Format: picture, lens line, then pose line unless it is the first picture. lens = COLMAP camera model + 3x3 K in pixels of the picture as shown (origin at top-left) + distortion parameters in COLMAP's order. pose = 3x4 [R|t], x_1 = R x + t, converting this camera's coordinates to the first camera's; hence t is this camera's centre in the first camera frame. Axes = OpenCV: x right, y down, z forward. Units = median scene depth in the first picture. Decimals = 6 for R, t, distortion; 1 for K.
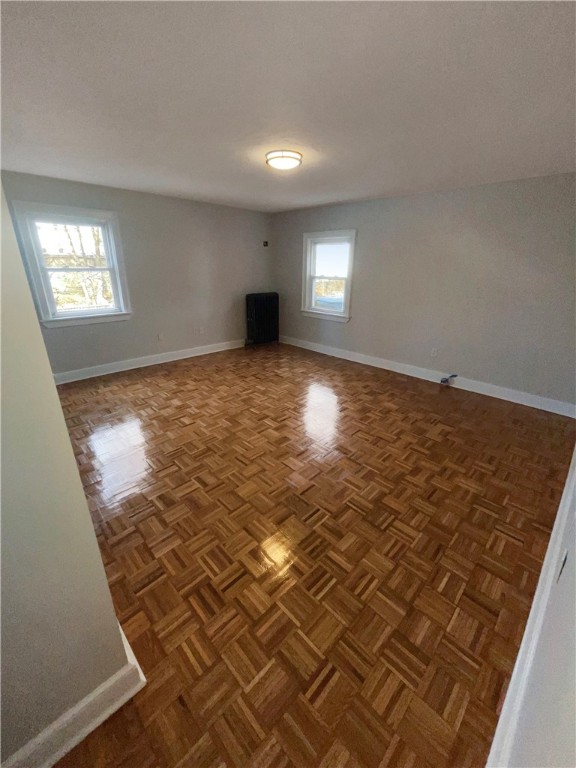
lens RADIAL K [[313.5, 0, 287.2], [0, 313.5, 382.0], [0, 0, 1]] dist [0.001151, -0.000119]
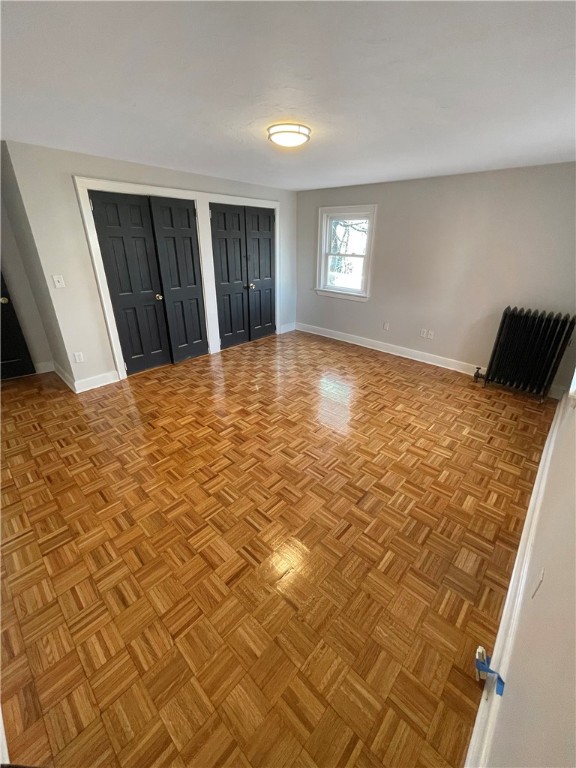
lens RADIAL K [[313.5, 0, 287.4], [0, 313.5, 378.7], [0, 0, 1]] dist [0.001151, -0.000119]
pose [[0.029329, 0.399019, -0.916473, 0.860638], [-0.368343, 0.856659, 0.361189, -0.366205], [0.929227, 0.326984, 0.172101, 0.872890]]
